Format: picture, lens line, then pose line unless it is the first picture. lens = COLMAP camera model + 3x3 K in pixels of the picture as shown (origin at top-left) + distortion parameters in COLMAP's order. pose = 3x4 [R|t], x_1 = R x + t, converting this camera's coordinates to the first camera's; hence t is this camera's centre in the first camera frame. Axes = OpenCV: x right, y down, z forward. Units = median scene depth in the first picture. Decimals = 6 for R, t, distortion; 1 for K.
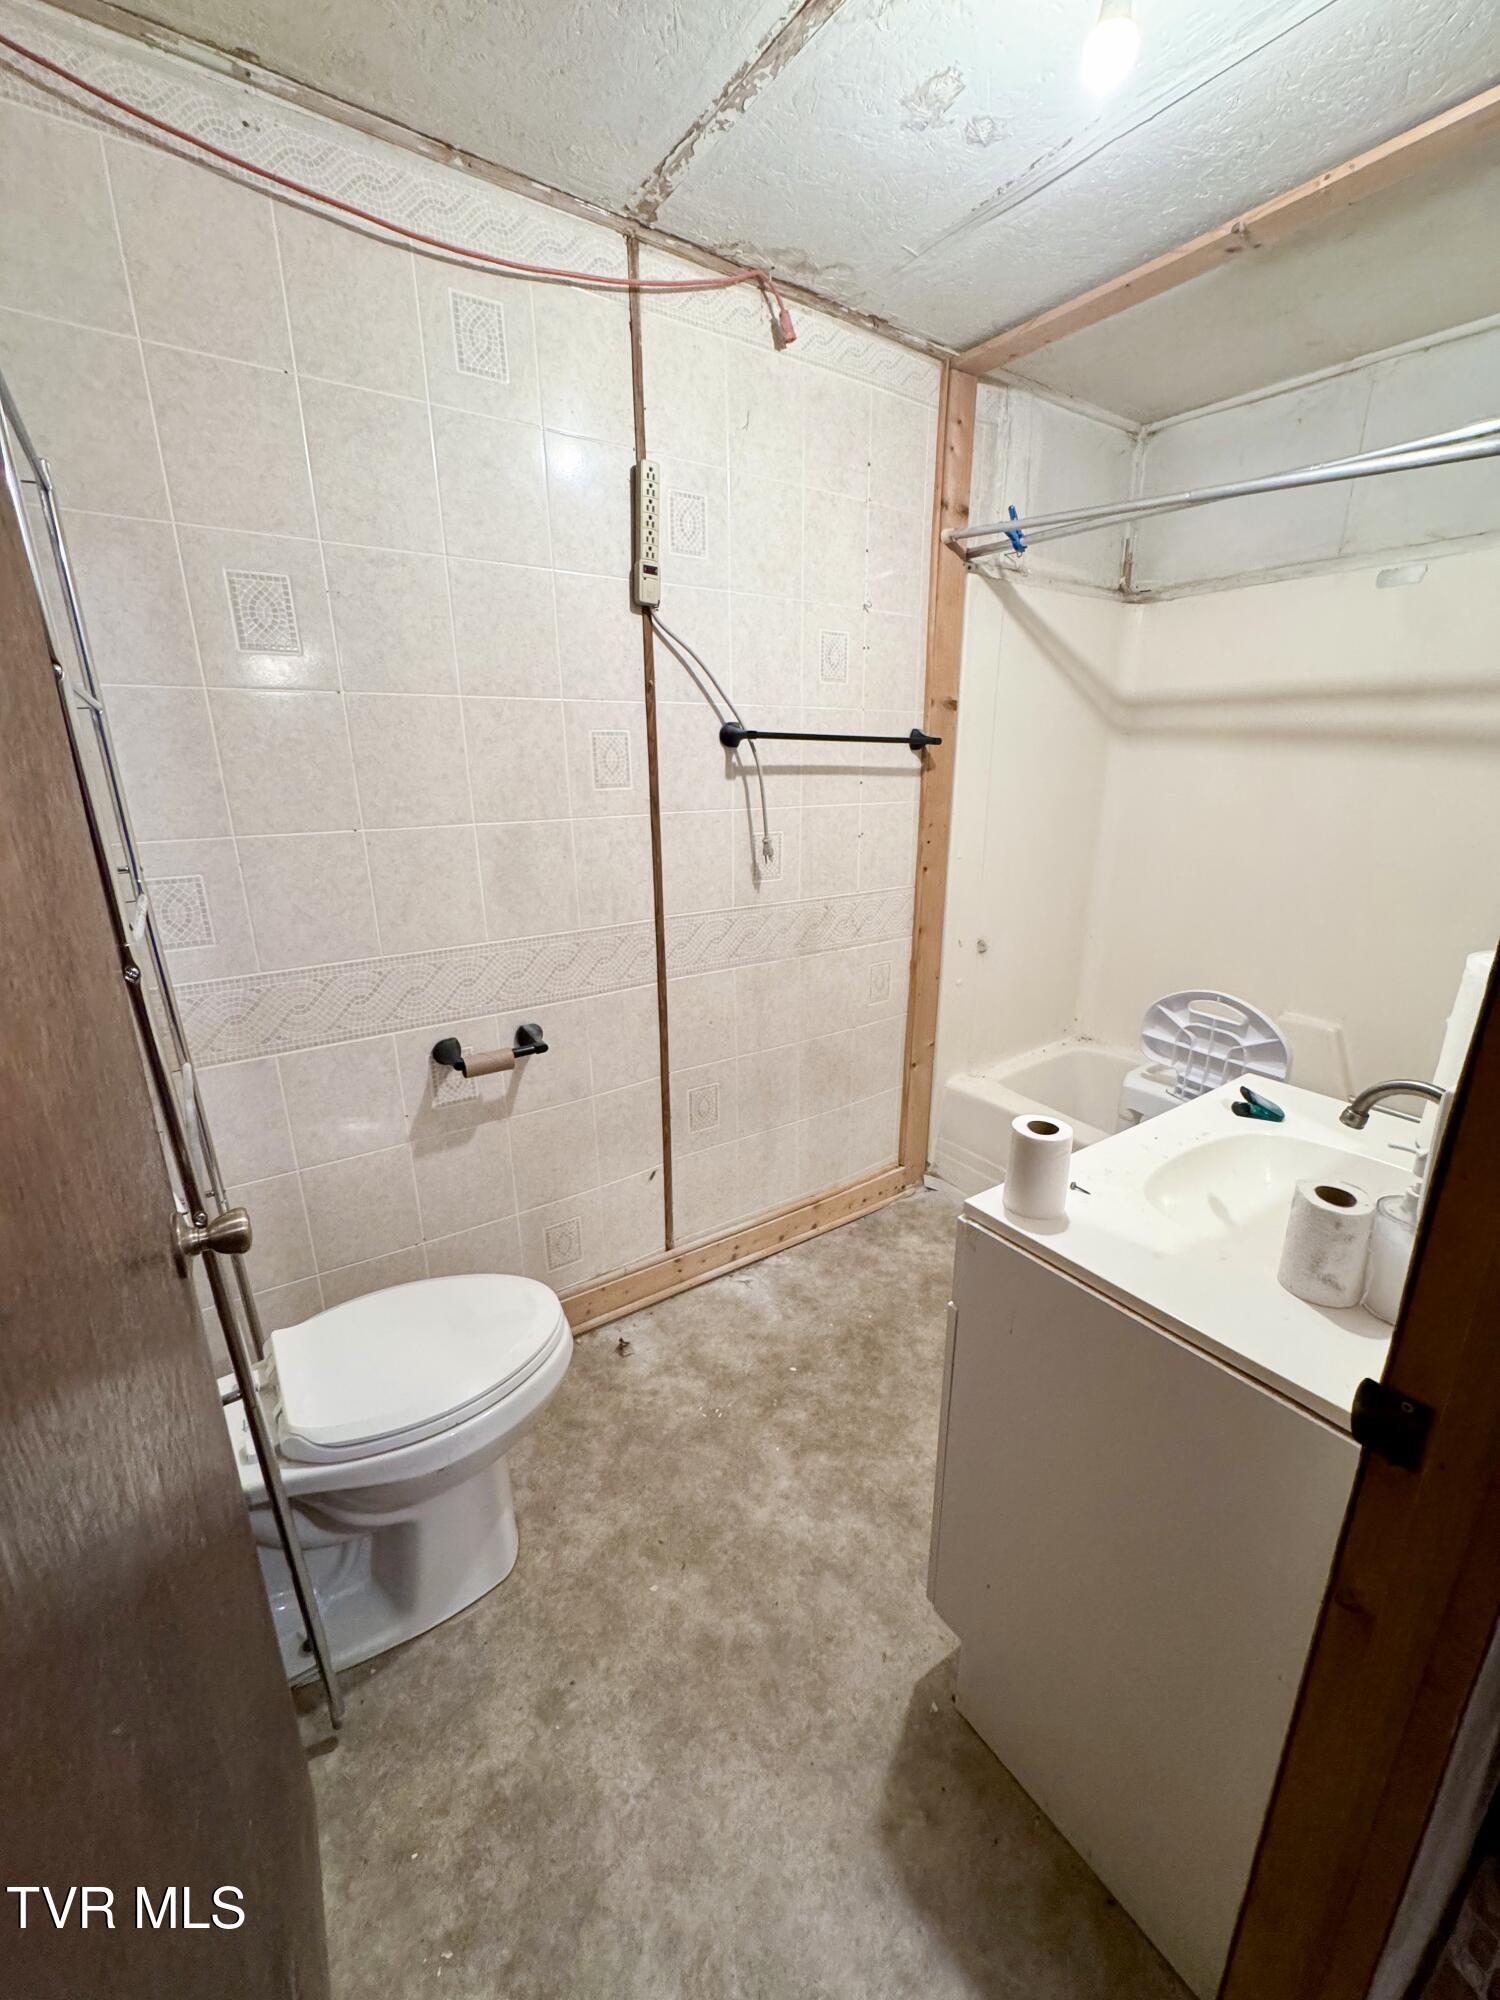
lens RADIAL K [[801.2, 0, 750.0], [0, 801.2, 996.8], [0, 0, 1]] dist [-0.003079, -0.000167]
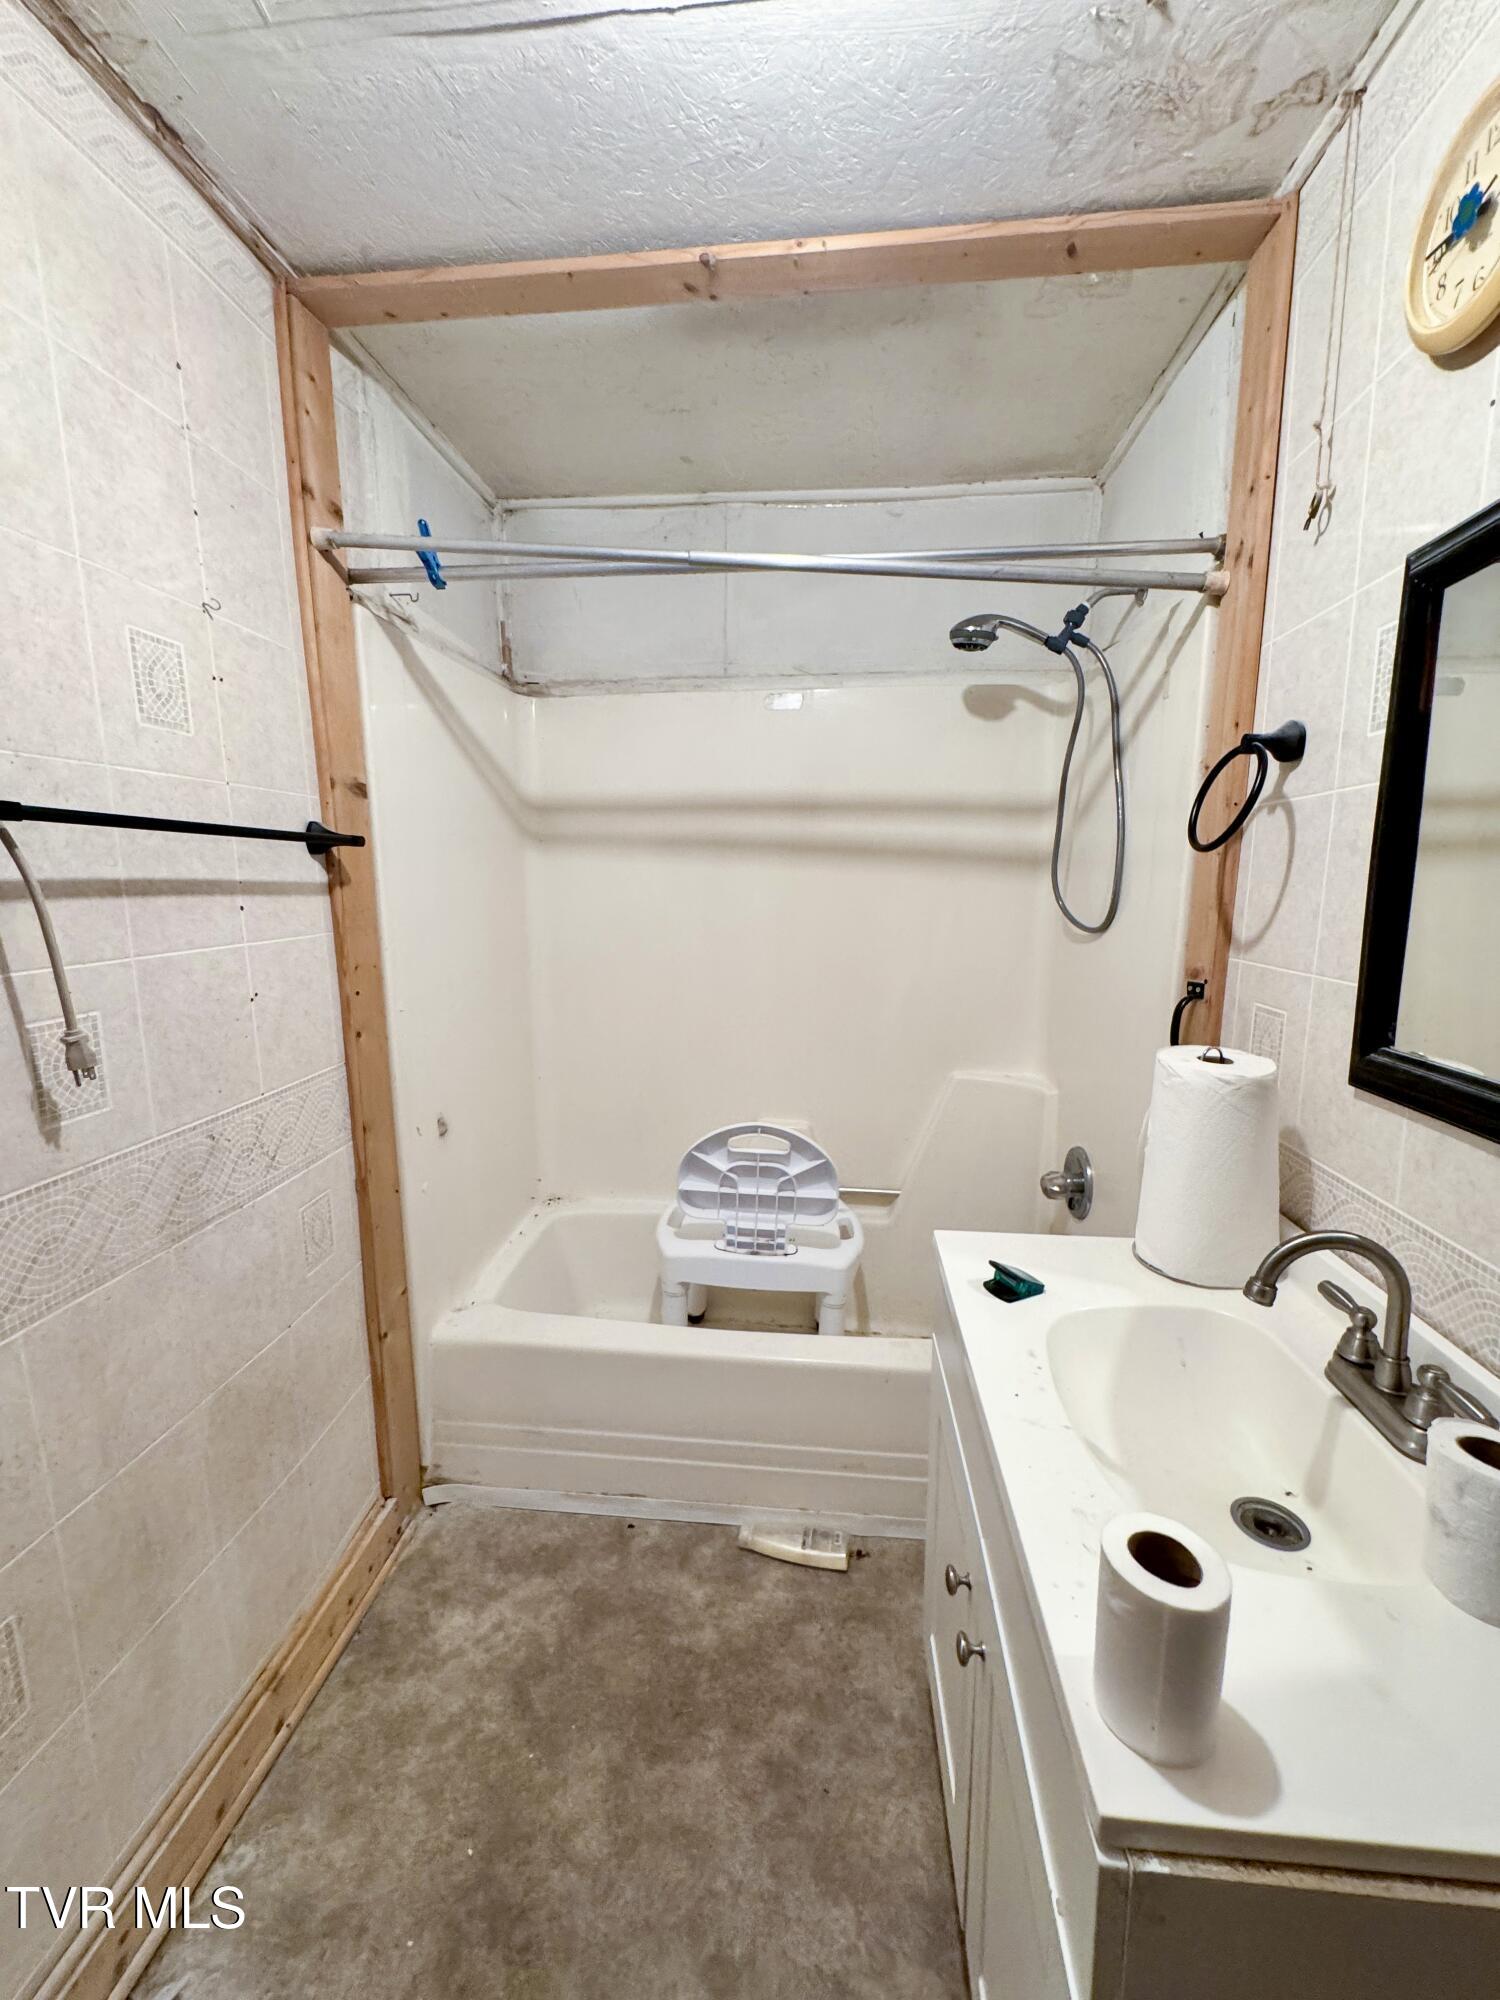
lens RADIAL K [[801.2, 0, 750.0], [0, 801.2, 996.8], [0, 0, 1]] dist [-0.003079, -0.000167]
pose [[0.642947, -0.121182, 0.756263, -0.067079], [0.224202, 0.973930, -0.034547, -0.105886], [-0.732361, 0.191767, 0.653355, 0.378465]]
